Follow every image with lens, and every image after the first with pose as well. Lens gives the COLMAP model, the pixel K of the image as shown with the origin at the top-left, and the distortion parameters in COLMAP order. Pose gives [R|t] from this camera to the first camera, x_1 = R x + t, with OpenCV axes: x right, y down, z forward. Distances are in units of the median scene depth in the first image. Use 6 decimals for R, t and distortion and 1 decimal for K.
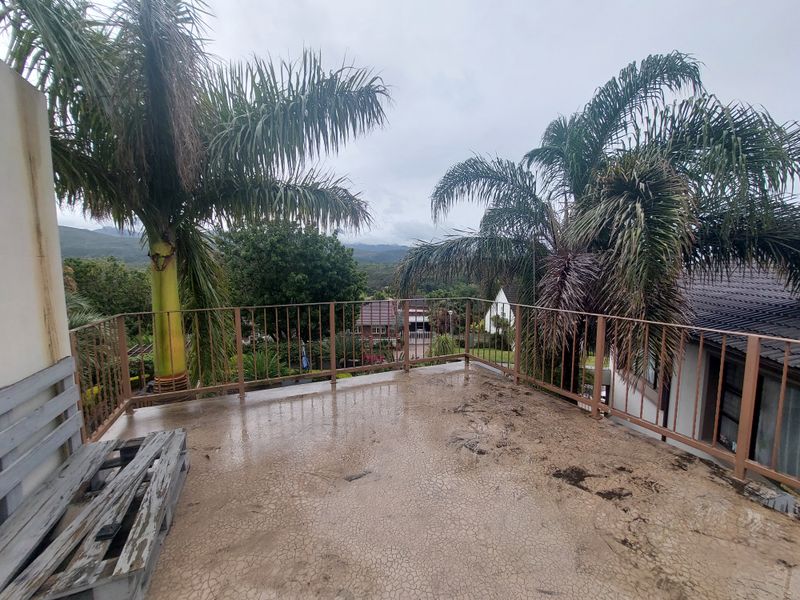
lens RADIAL K [[320.5, 0, 396.4], [0, 320.5, 300.7], [0, 0, 1]] dist [-0.022000, 0.001789]
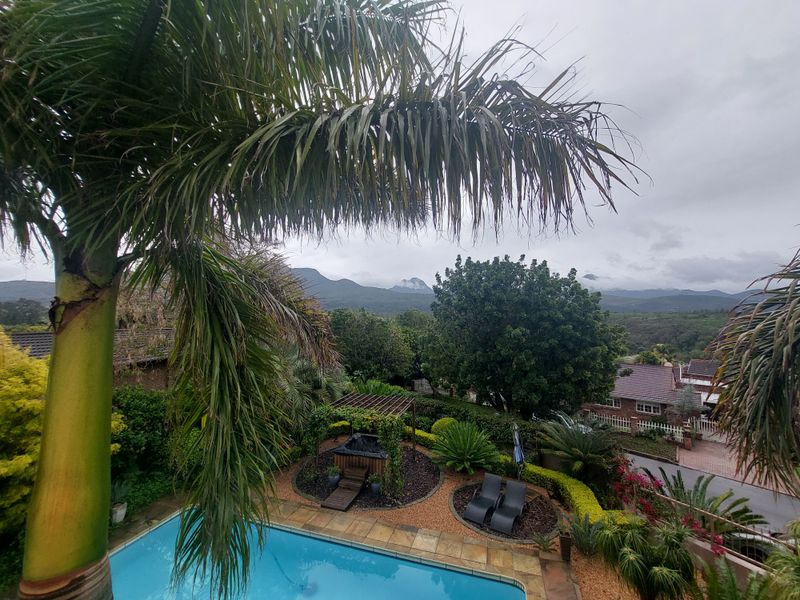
lens RADIAL K [[320.5, 0, 400.4], [0, 320.5, 301.3], [0, 0, 1]] dist [-0.022000, 0.001789]
pose [[0.754744, -0.024837, -0.655550, -0.013368], [-0.075209, 0.989418, -0.124075, -0.027919], [0.651694, 0.142948, 0.744889, 0.222238]]
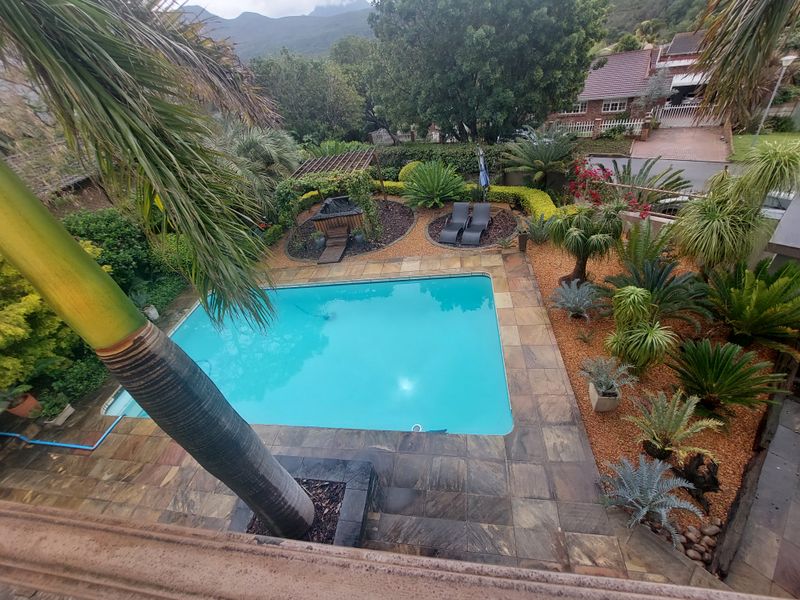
lens RADIAL K [[320.5, 0, 394.4], [0, 320.5, 302.5], [0, 0, 1]] dist [-0.022000, 0.001789]
pose [[0.827964, 0.219691, -0.515957, -0.013923], [0.134552, 0.815364, 0.563095, -0.013742], [0.544400, -0.535646, 0.645533, 0.223698]]
